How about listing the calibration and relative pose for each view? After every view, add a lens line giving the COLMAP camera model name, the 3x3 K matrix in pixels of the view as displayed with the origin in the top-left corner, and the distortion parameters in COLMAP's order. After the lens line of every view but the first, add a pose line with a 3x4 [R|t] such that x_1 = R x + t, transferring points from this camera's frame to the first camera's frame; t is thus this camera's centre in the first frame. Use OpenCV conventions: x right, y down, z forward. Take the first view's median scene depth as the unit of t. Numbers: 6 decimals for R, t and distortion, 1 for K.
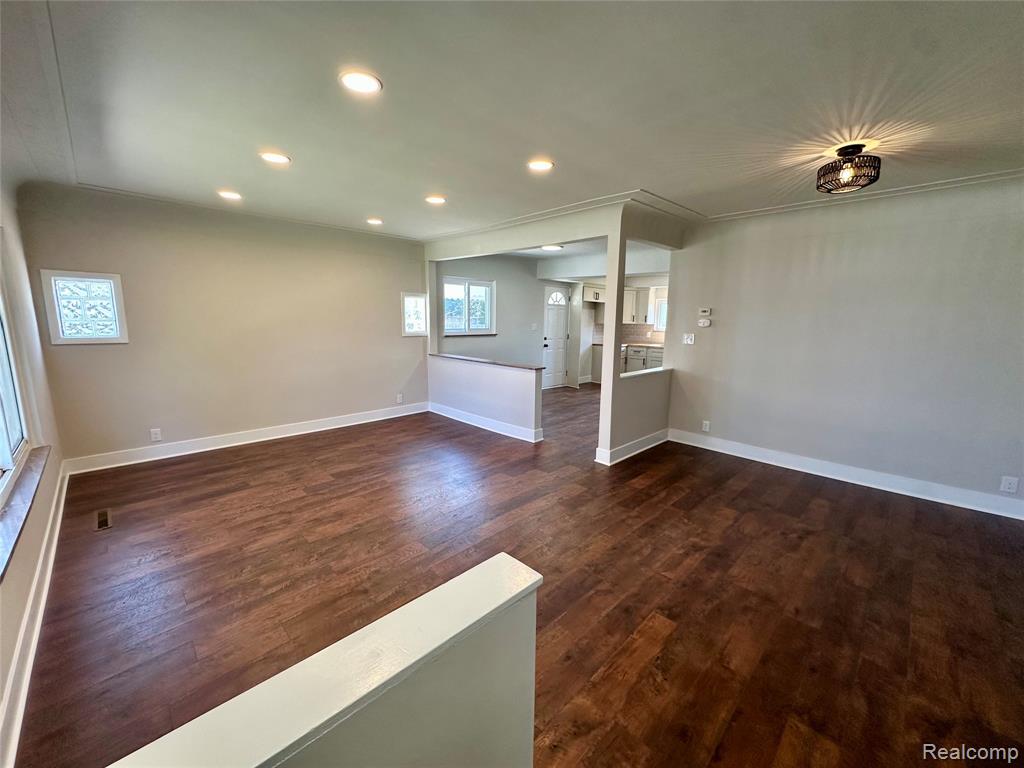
lens RADIAL K [[407.5, 0, 505.6], [0, 407.5, 383.6], [0, 0, 1]] dist [-0.011334, 0.000338]
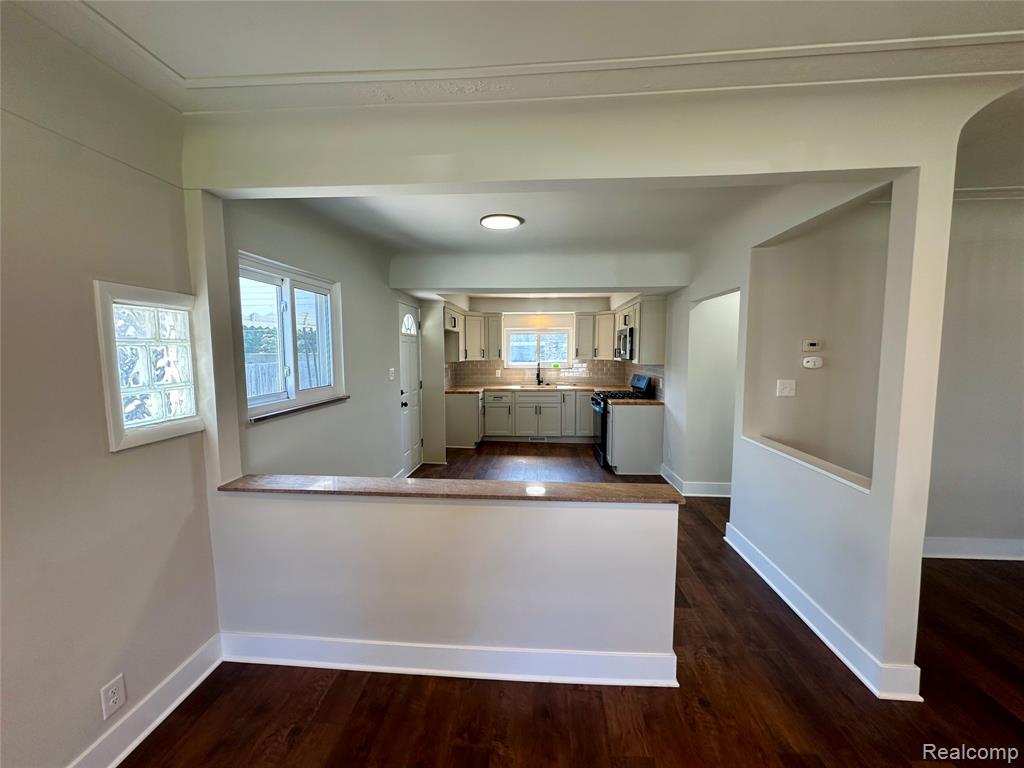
lens RADIAL K [[407.5, 0, 507.8], [0, 407.5, 384.2], [0, 0, 1]] dist [-0.011334, 0.000338]
pose [[0.758052, -0.074516, 0.647924, -0.162130], [0.122826, 0.991986, -0.029617, -0.086359], [-0.640524, 0.102034, 0.761129, 0.460494]]
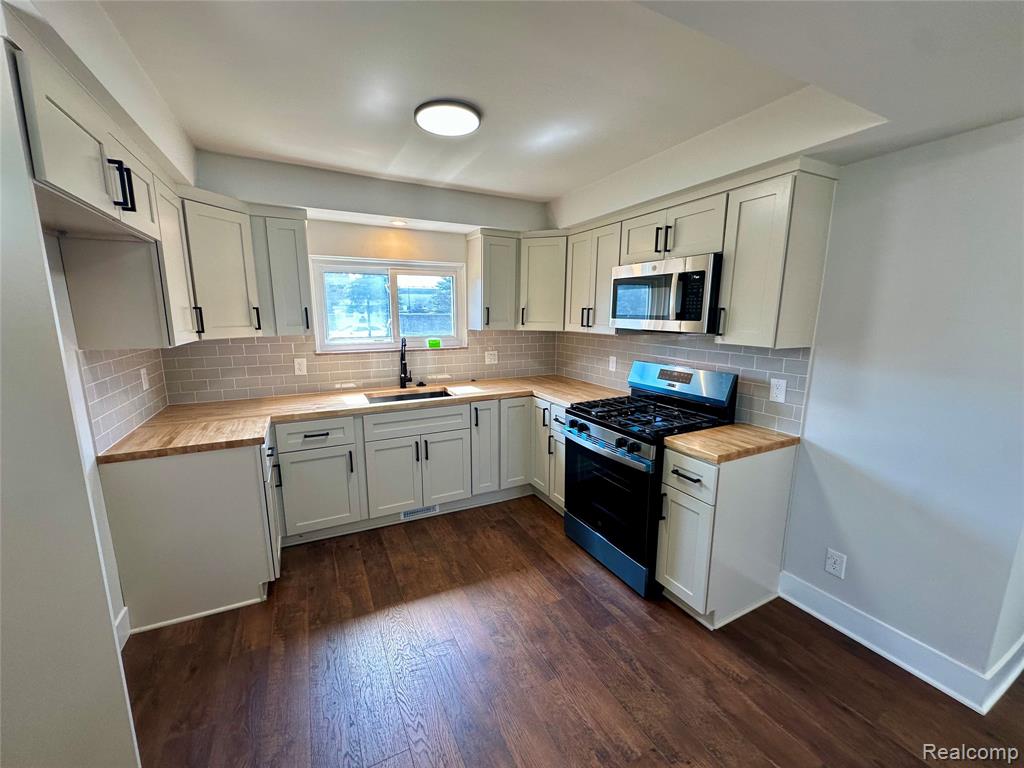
lens RADIAL K [[407.5, 0, 510.9], [0, 407.5, 386.1], [0, 0, 1]] dist [-0.011334, 0.000338]
pose [[0.303349, -0.184818, 0.934784, 0.116296], [0.157325, 0.977261, 0.142162, -0.144666], [-0.939802, 0.103940, 0.325528, 0.858814]]
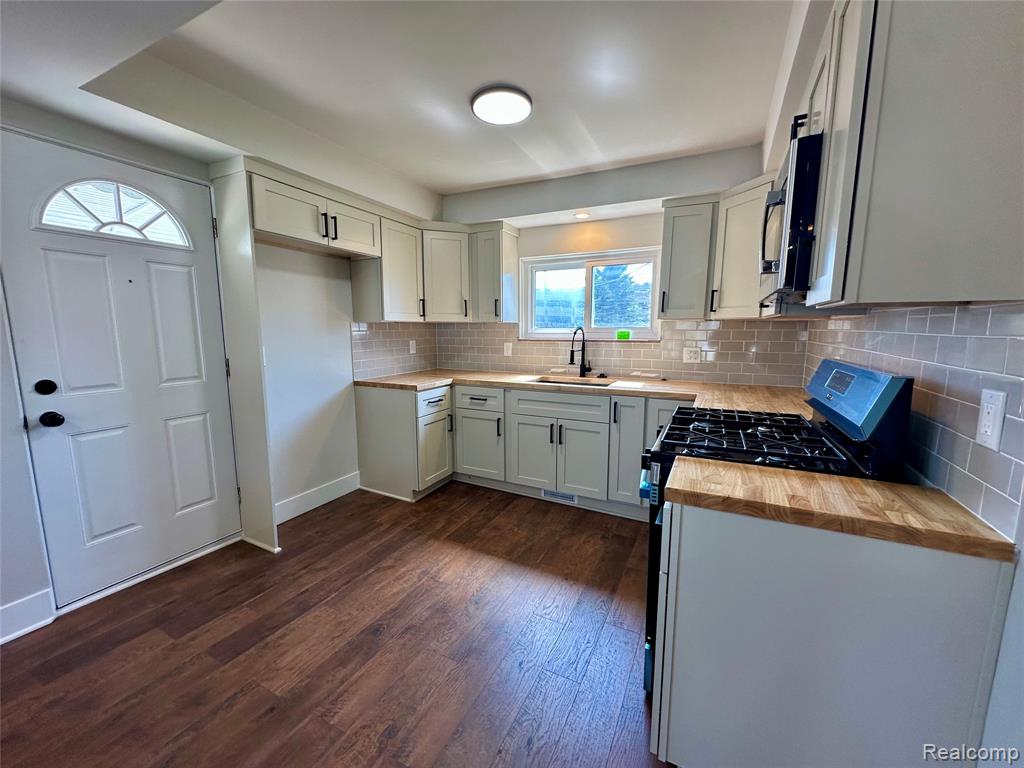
lens RADIAL K [[407.5, 0, 509.1], [0, 407.5, 386.5], [0, 0, 1]] dist [-0.011334, 0.000338]
pose [[0.949258, -0.058231, 0.309059, 0.264210], [0.064870, 0.997830, -0.011240, -0.092356], [-0.307734, 0.030718, 0.950976, 0.721036]]
